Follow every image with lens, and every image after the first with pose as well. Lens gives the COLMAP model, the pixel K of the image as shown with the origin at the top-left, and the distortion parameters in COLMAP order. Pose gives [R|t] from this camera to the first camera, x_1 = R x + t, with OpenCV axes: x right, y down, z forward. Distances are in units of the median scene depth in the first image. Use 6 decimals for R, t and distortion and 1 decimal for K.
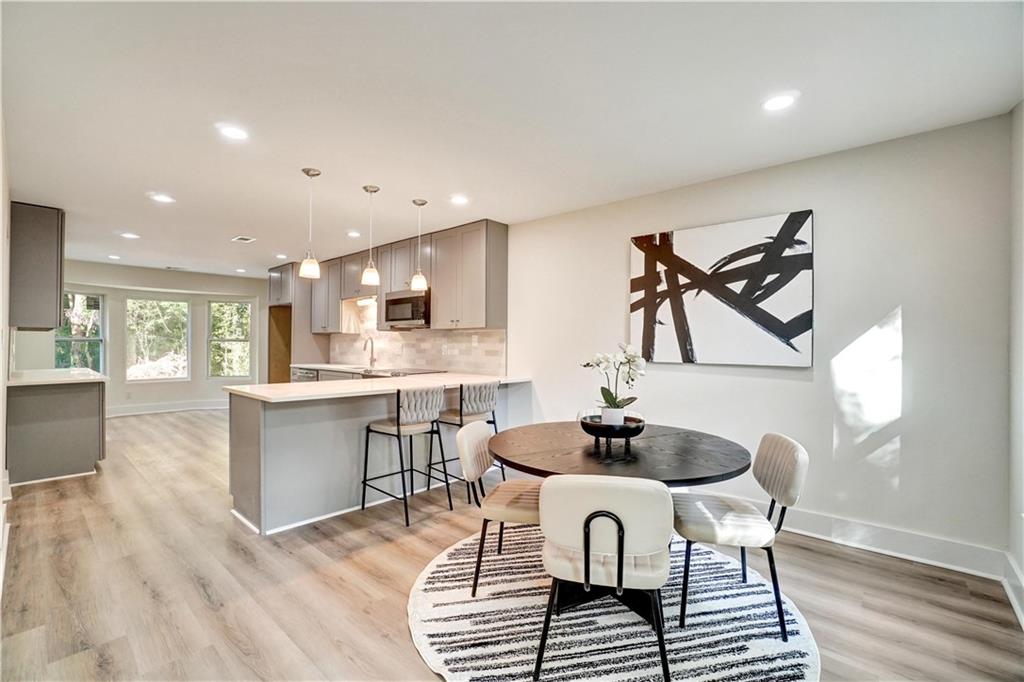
lens RADIAL K [[443.0, 0, 510.8], [0, 443.0, 344.9], [0, 0, 1]] dist [-0.066361, 0.020710]
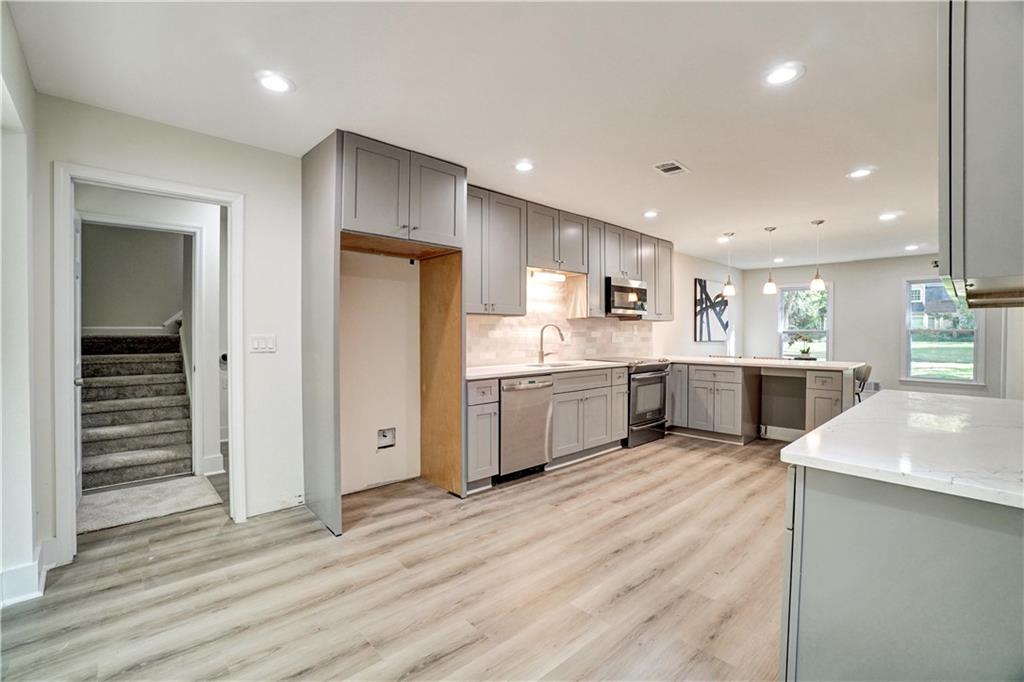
lens RADIAL K [[457.3, 0, 512.0], [0, 457.3, 341.0], [0, 0, 1]] dist [-0.042426, -0.000071]
pose [[0.100082, -0.023436, 0.994703, -1.027562], [-0.002452, 0.999714, 0.023801, -0.006091], [-0.994976, -0.004821, 0.099996, 0.914759]]
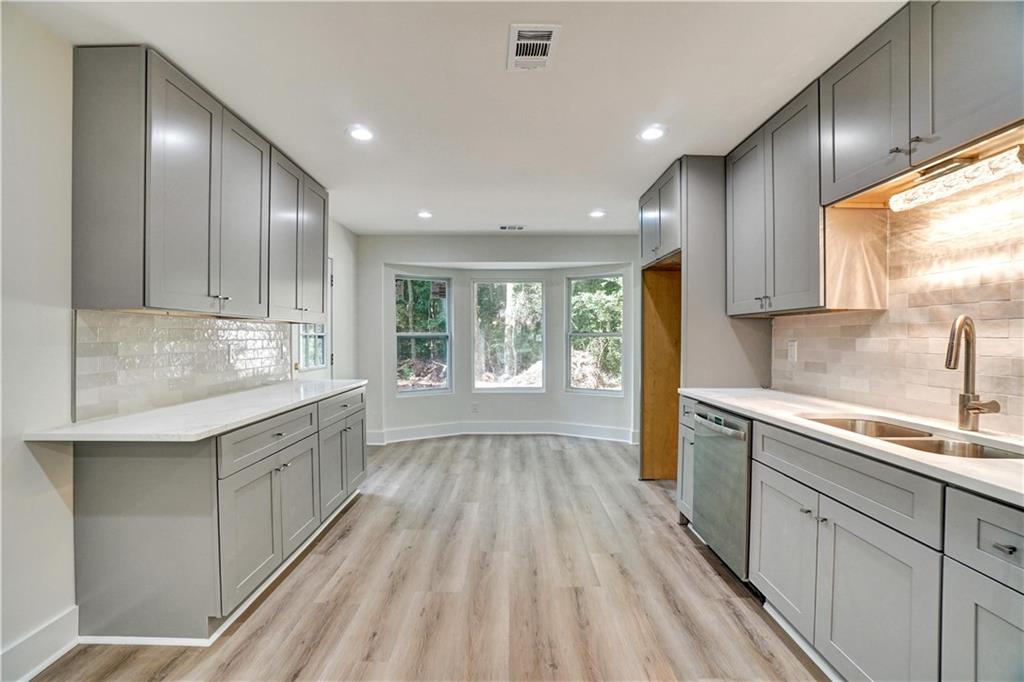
lens RADIAL K [[447.5, 0, 508.2], [0, 447.5, 340.6], [0, 0, 1]] dist [-0.063160, 0.022267]
pose [[0.650950, -0.001063, -0.759120, -0.282313], [0.002460, 0.999997, 0.000710, -0.003909], [0.759116, -0.002329, 0.650951, 0.587561]]
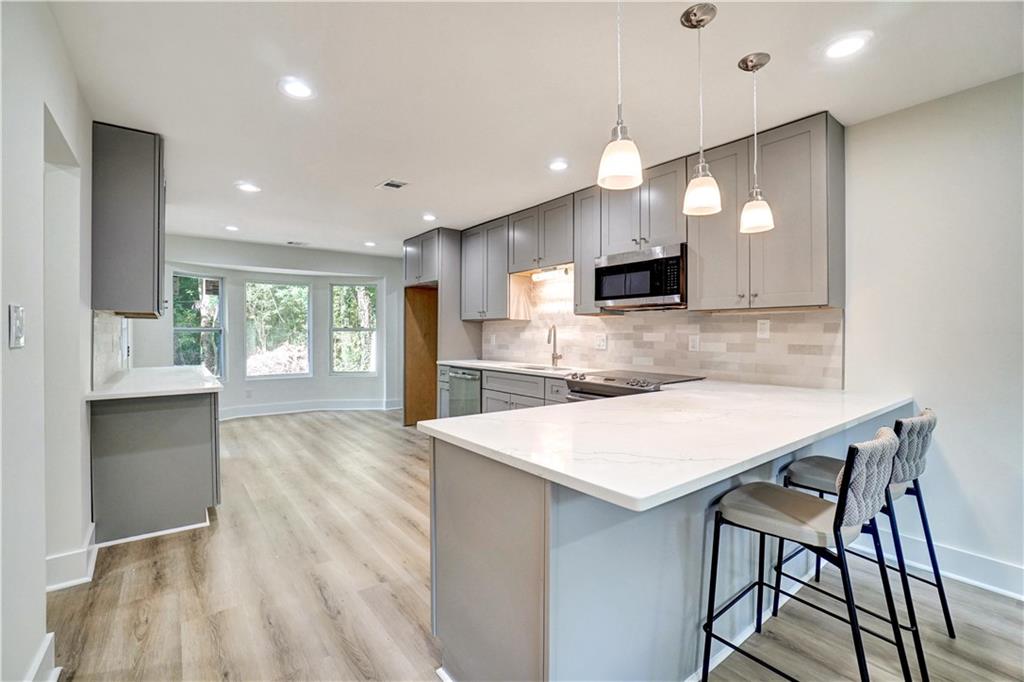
lens RADIAL K [[447.5, 0, 508.2], [0, 447.5, 340.6], [0, 0, 1]] dist [-0.063160, 0.022267]
pose [[0.980607, 0.001281, -0.195981, -0.232154], [0.001481, 0.999902, 0.013946, -0.001788], [0.195980, -0.013966, 0.980508, 0.257896]]
